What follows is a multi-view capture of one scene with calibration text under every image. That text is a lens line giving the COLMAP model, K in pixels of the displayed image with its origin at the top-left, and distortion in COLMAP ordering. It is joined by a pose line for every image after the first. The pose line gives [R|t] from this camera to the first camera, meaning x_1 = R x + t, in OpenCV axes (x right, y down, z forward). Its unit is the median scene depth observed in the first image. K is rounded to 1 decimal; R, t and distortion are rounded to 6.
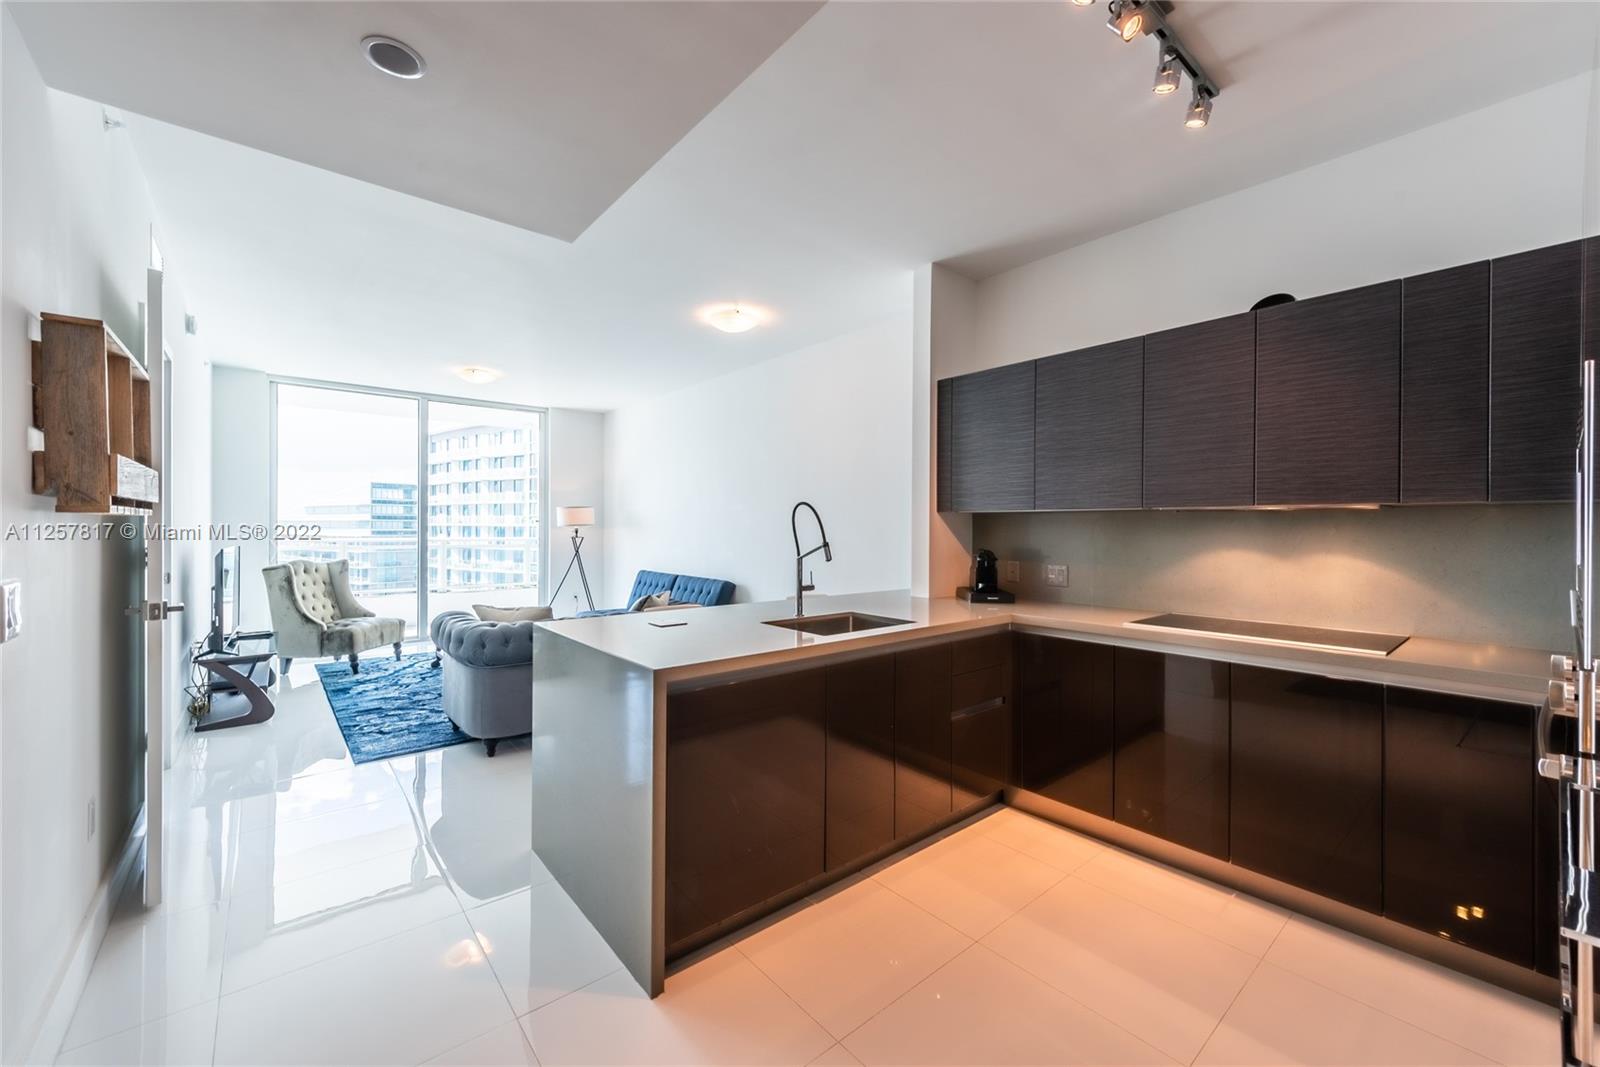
lens RADIAL K [[641.2, 0, 802.1], [0, 641.2, 537.5], [0, 0, 1]] dist [0.000936, -0.000568]
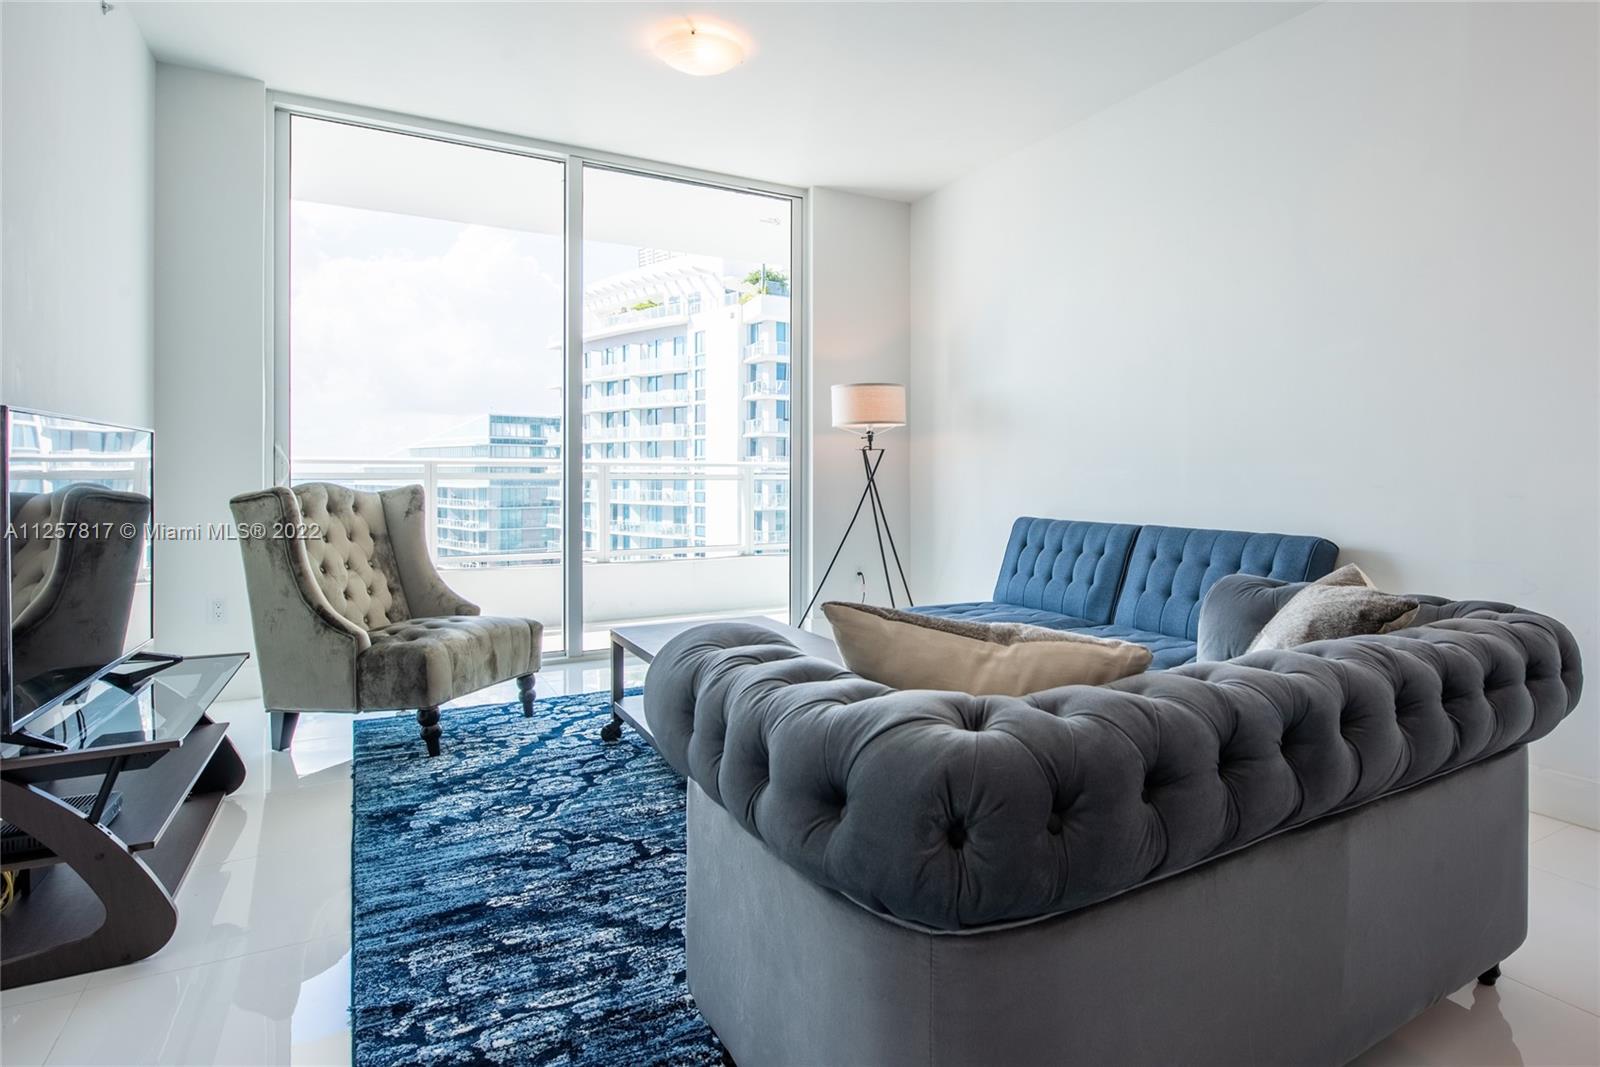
lens RADIAL K [[863.9, 0, 903.8], [0, 863.9, 500.7], [0, 0, 1]] dist [-0.002480, -0.000898]
pose [[0.989231, -0.000575, -0.146361, -0.301691], [0.001507, 0.999979, 0.006255, 0.043960], [0.146354, -0.006408, 0.989211, 0.473911]]
